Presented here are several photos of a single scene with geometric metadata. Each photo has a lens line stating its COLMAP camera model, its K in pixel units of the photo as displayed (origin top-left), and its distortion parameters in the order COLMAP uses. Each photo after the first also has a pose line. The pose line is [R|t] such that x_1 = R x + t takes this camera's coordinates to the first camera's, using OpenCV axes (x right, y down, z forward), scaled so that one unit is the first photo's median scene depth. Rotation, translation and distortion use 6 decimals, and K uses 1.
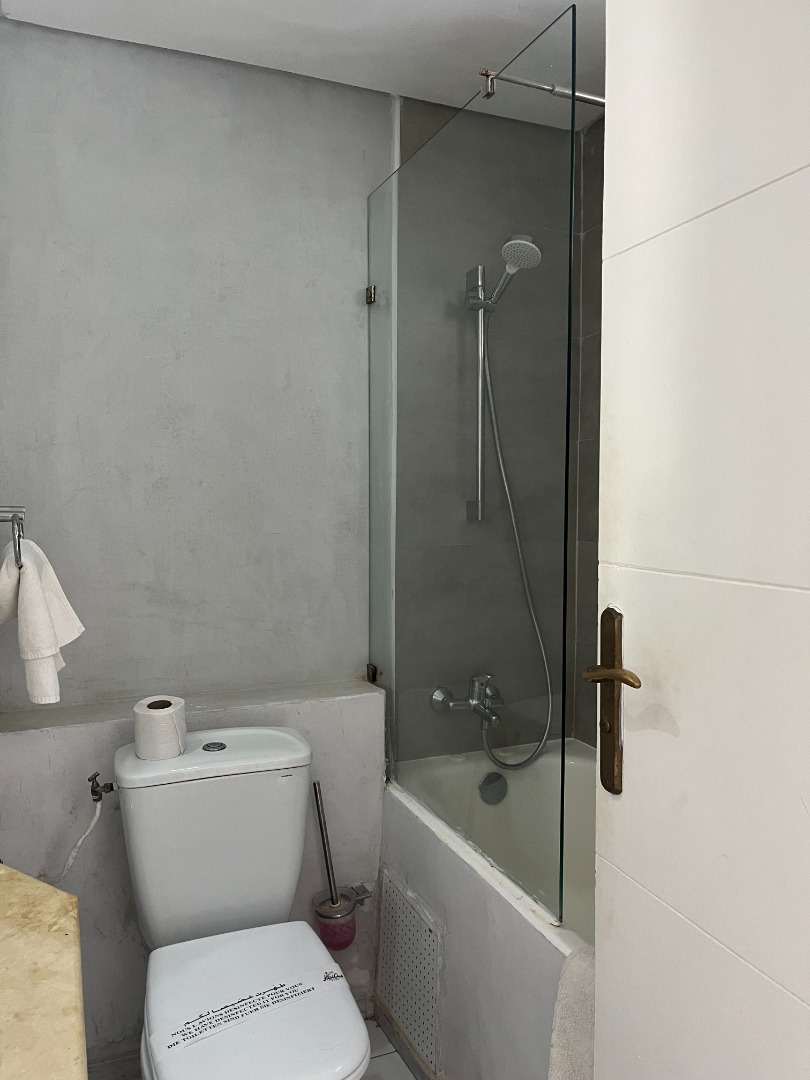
lens RADIAL K [[821.6, 0, 408.5], [0, 821.6, 544.5], [0, 0, 1]] dist [0.083677, -0.121633]
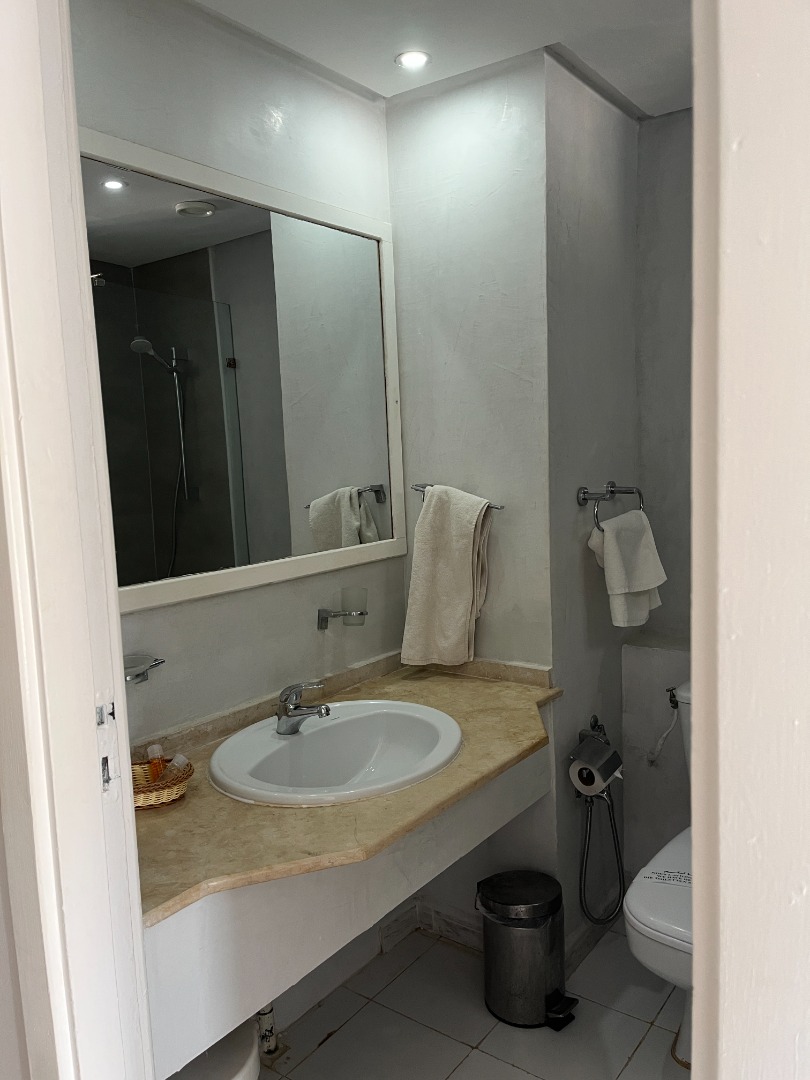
lens RADIAL K [[821.6, 0, 408.5], [0, 821.6, 544.5], [0, 0, 1]] dist [0.083677, -0.121633]
pose [[0.493505, 0.075946, -0.866421, 0.629531], [-0.018075, 0.996861, 0.077084, -0.057419], [0.869555, -0.022381, 0.493328, -0.033272]]
